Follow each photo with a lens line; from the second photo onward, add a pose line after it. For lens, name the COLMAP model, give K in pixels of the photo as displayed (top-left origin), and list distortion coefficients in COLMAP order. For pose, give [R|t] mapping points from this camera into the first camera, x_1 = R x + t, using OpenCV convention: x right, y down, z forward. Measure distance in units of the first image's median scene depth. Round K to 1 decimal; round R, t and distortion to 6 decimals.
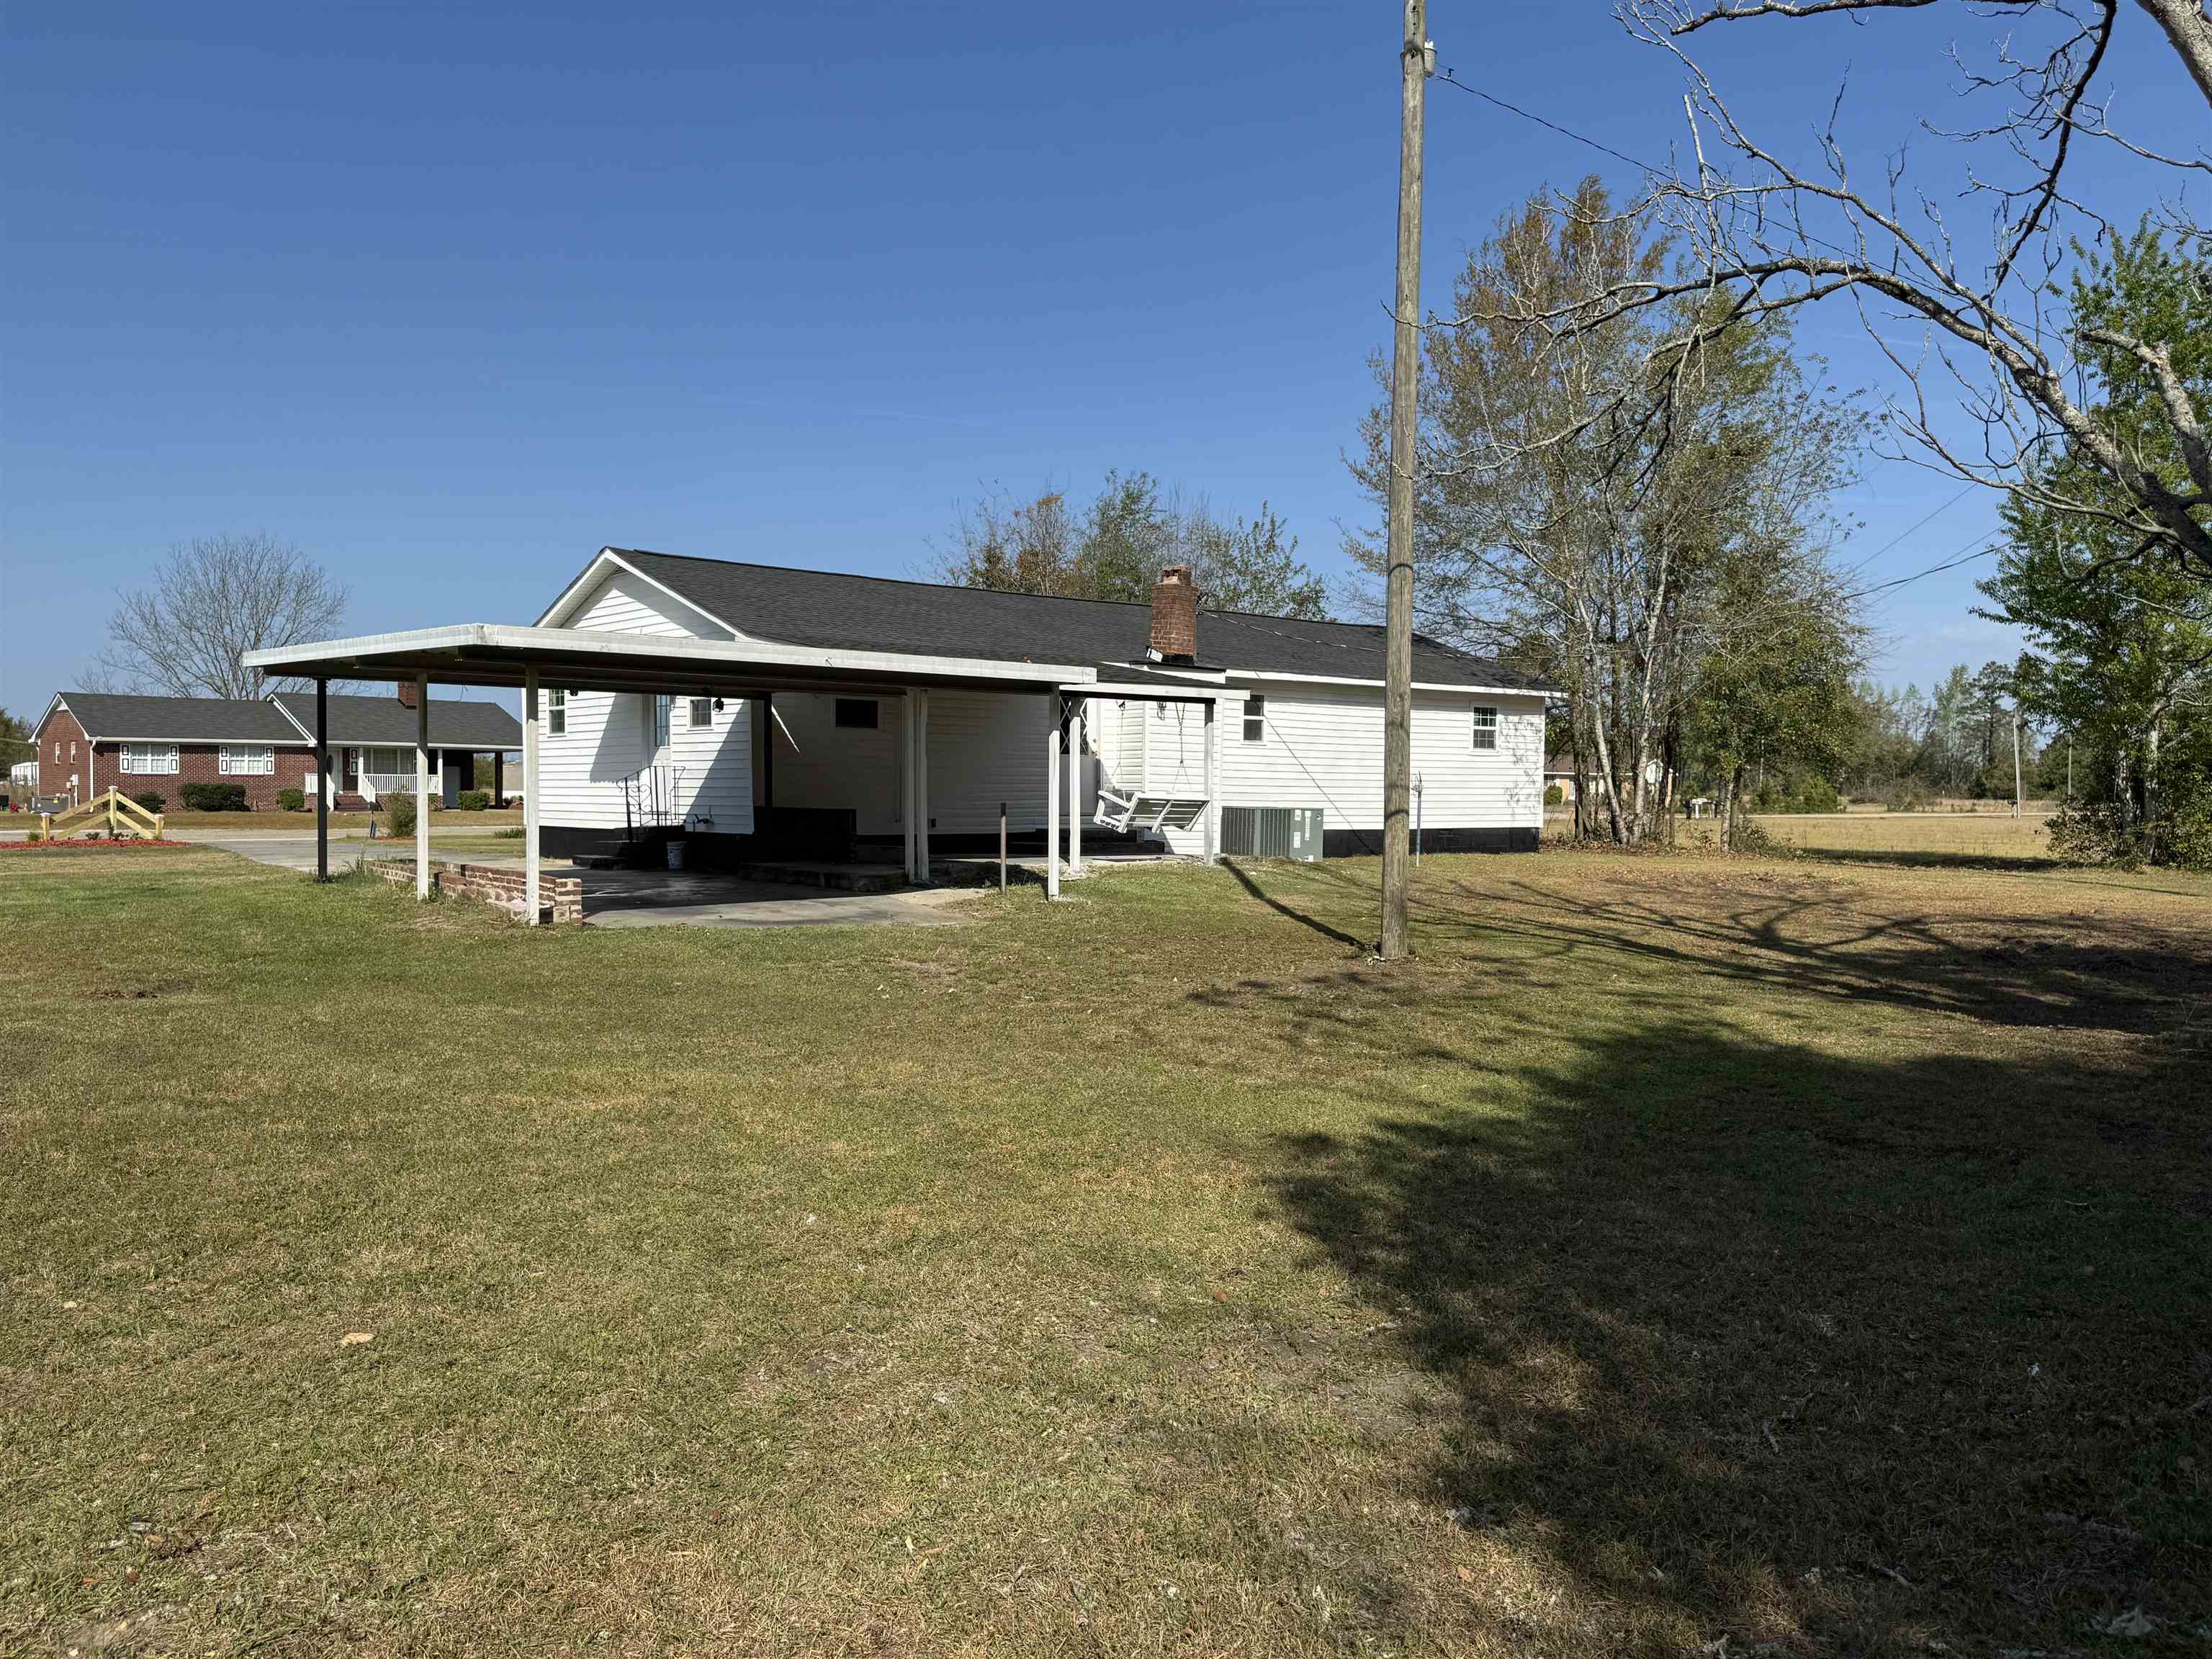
lens RADIAL K [[1686.6, 0, 1103.3], [0, 1686.6, 839.5], [0, 0, 1]] dist [0.092649, -0.132094]
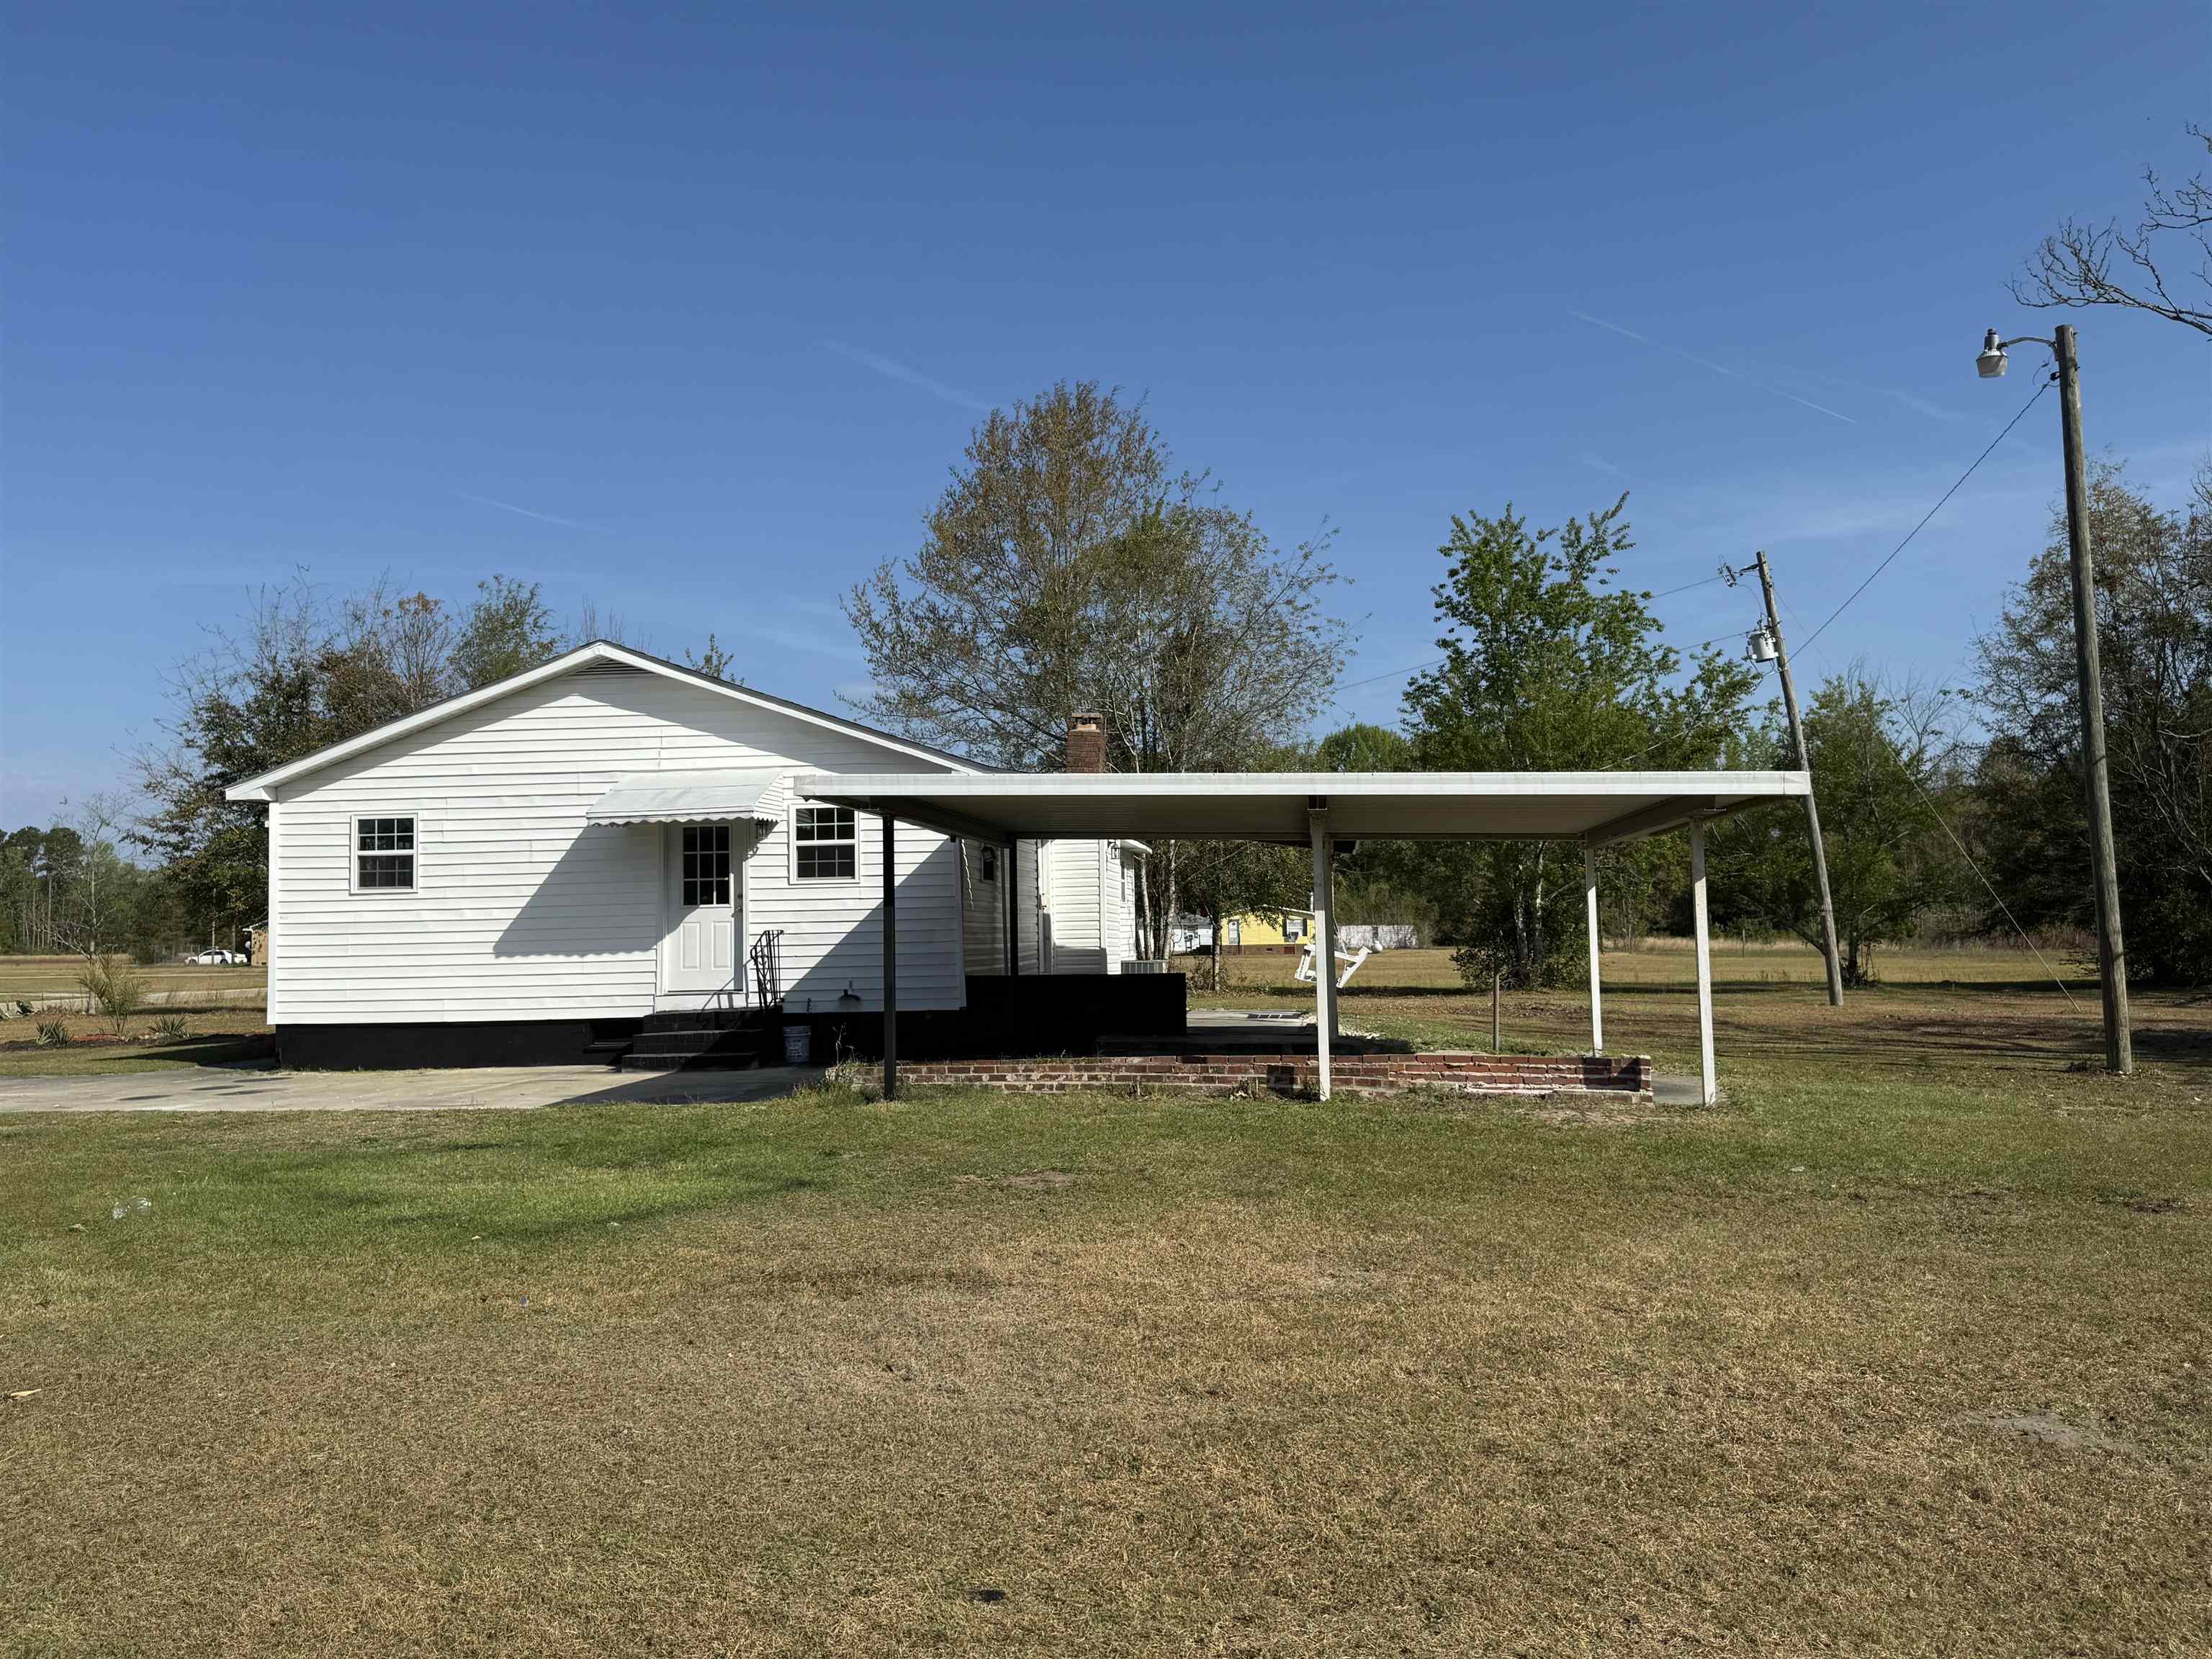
lens RADIAL K [[1686.6, 0, 1103.3], [0, 1686.6, 839.5], [0, 0, 1]] dist [0.092649, -0.132094]
pose [[0.734314, 0.017894, 0.678574, -1.011866], [0.045665, 0.996086, -0.075683, -0.028304], [-0.677272, 0.086562, 0.730623, 0.497201]]
